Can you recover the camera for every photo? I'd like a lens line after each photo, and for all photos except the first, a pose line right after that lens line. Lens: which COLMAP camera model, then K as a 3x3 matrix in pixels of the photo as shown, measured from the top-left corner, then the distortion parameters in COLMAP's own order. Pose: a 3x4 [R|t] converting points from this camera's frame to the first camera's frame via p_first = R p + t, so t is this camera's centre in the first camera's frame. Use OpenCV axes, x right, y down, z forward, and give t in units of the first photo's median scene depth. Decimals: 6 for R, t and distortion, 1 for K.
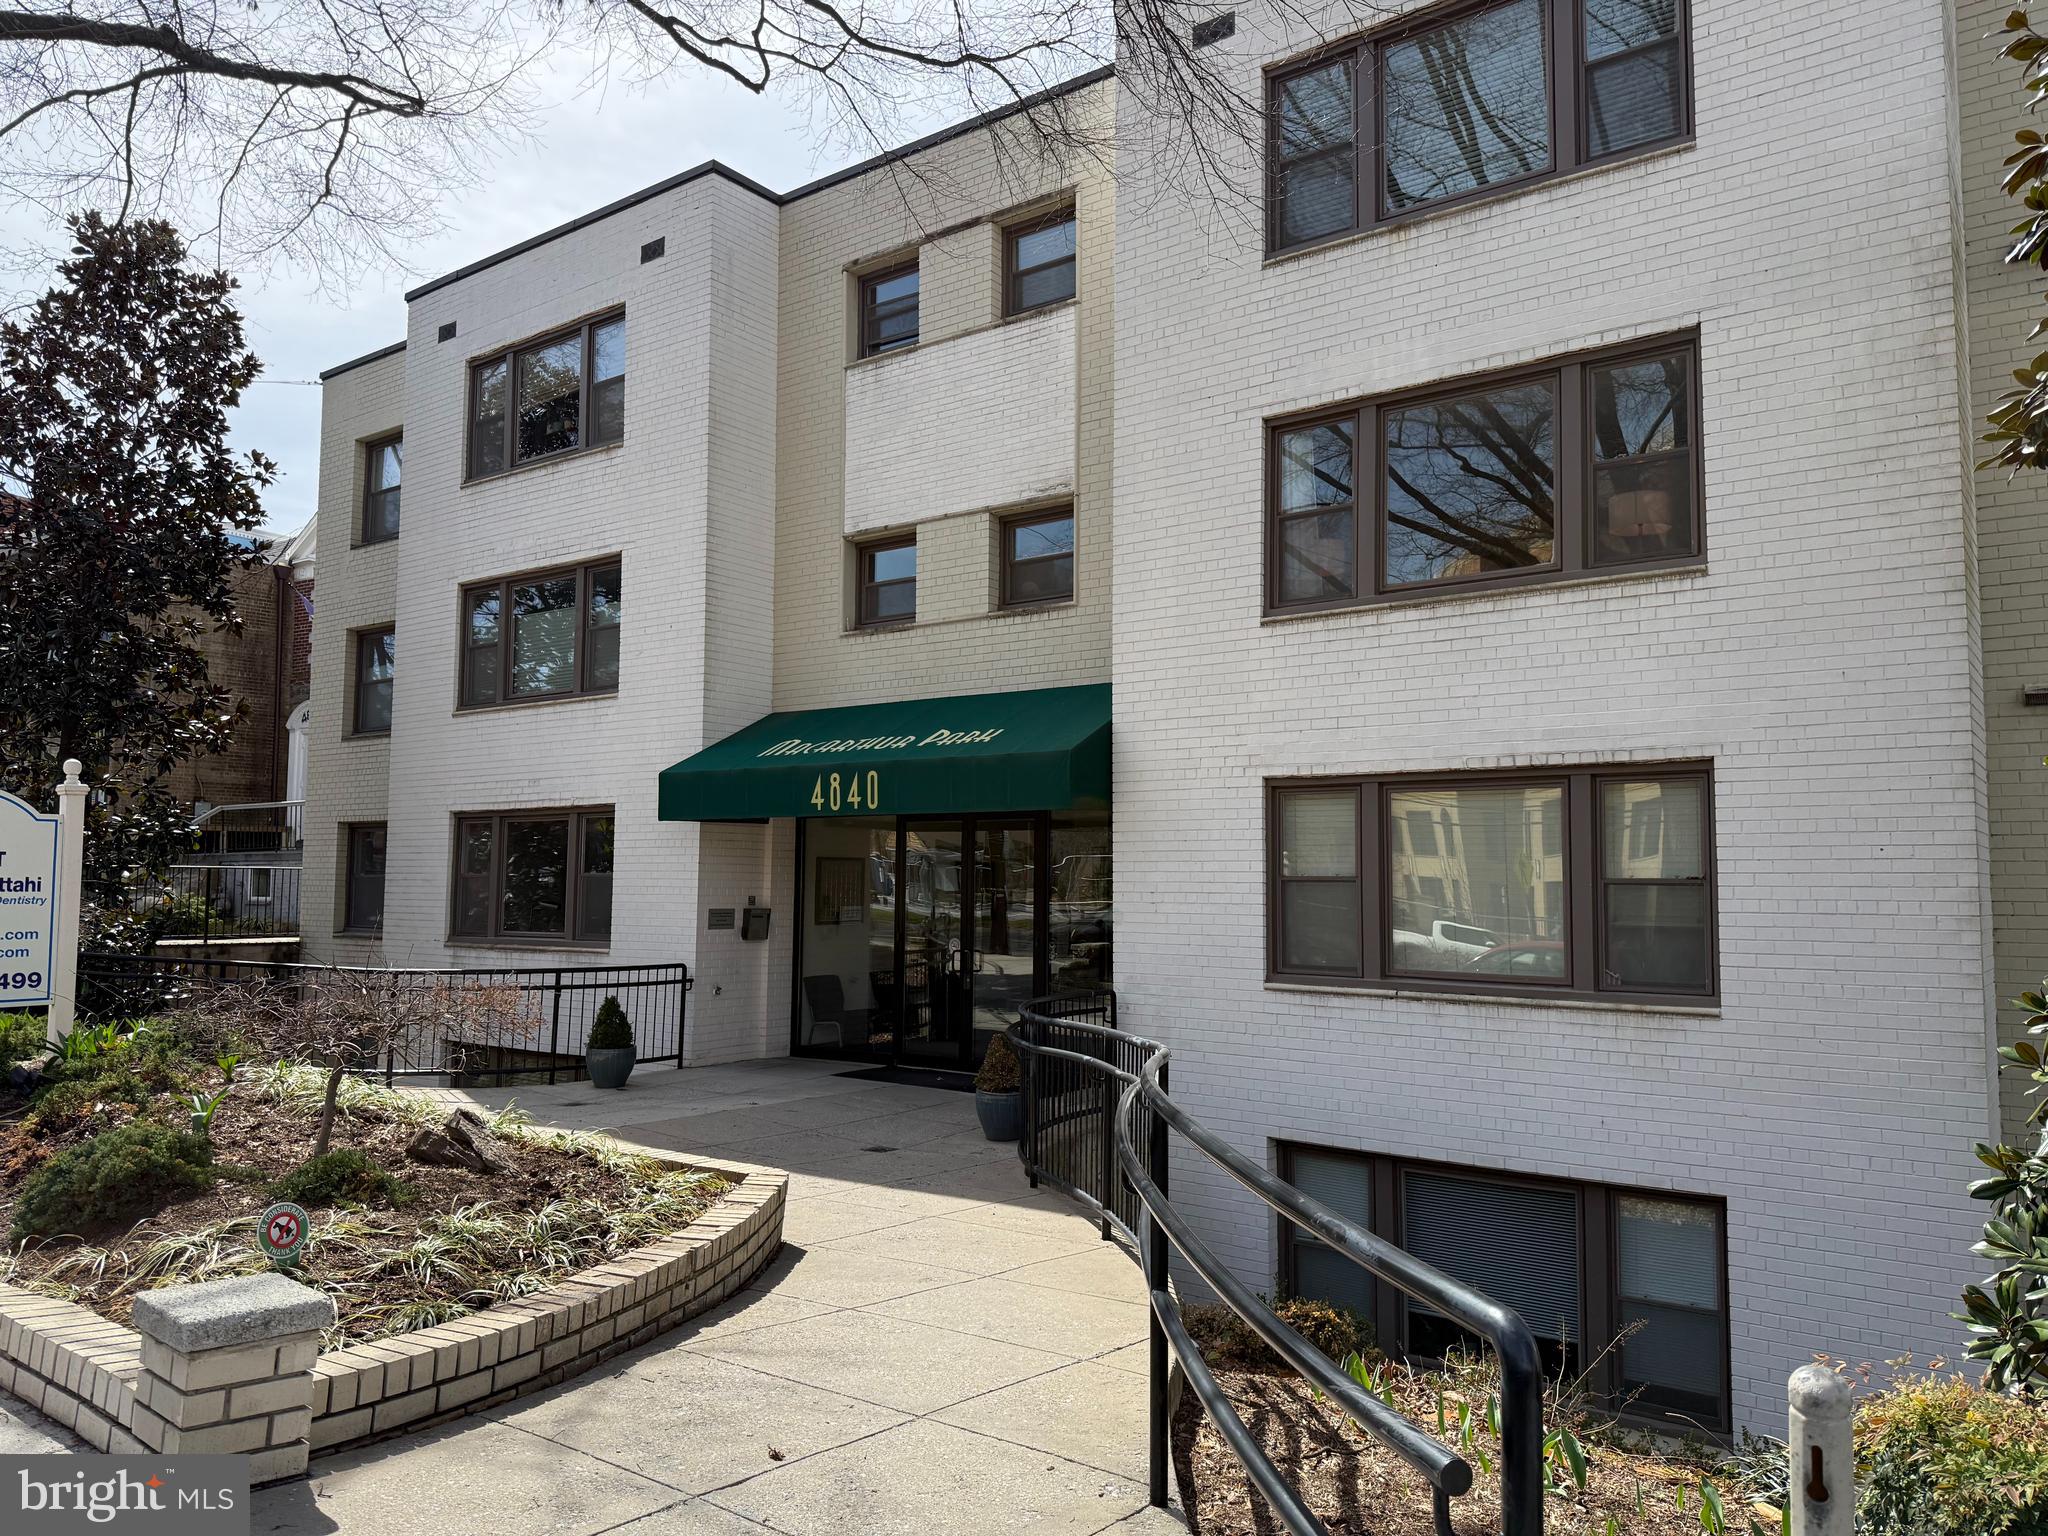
lens RADIAL K [[1401.0, 0, 1031.5], [0, 1401.0, 810.4], [0, 0, 1]] dist [0.153275, -0.329478]
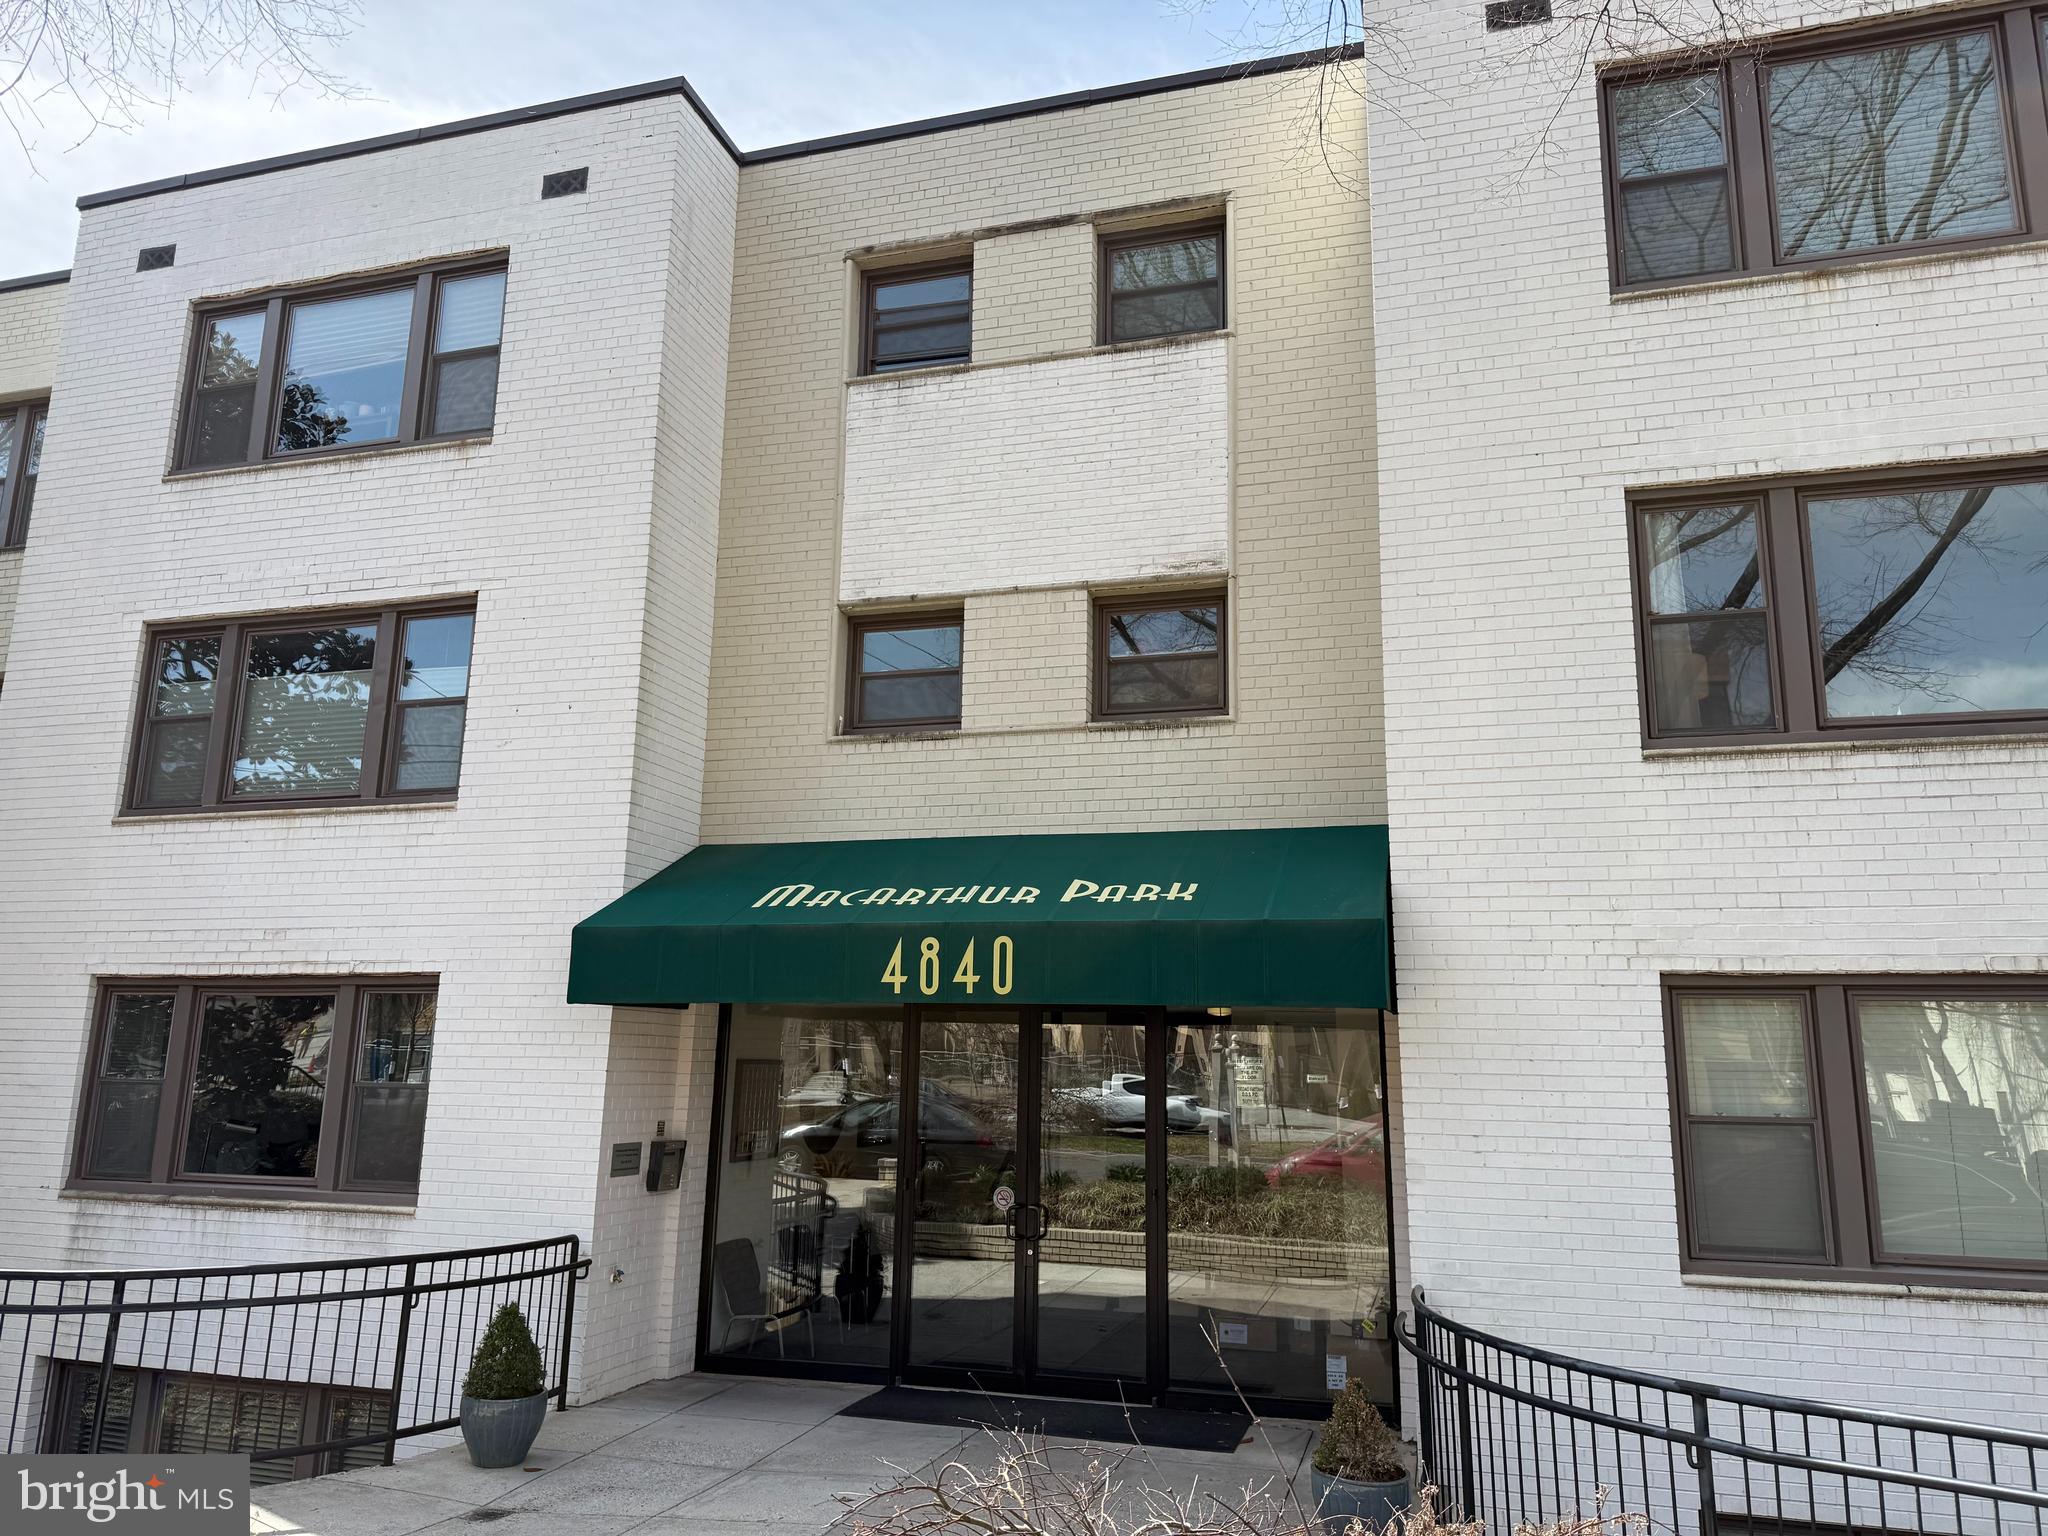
lens RADIAL K [[1433.1, 0, 1025.1], [0, 1433.1, 803.4], [0, 0, 1]] dist [0.058887, -0.082606]
pose [[0.941645, 0.072346, 0.328741, -0.298042], [-0.029021, 0.990443, -0.134838, -0.000174], [-0.335355, 0.117429, 0.934745, 0.329910]]
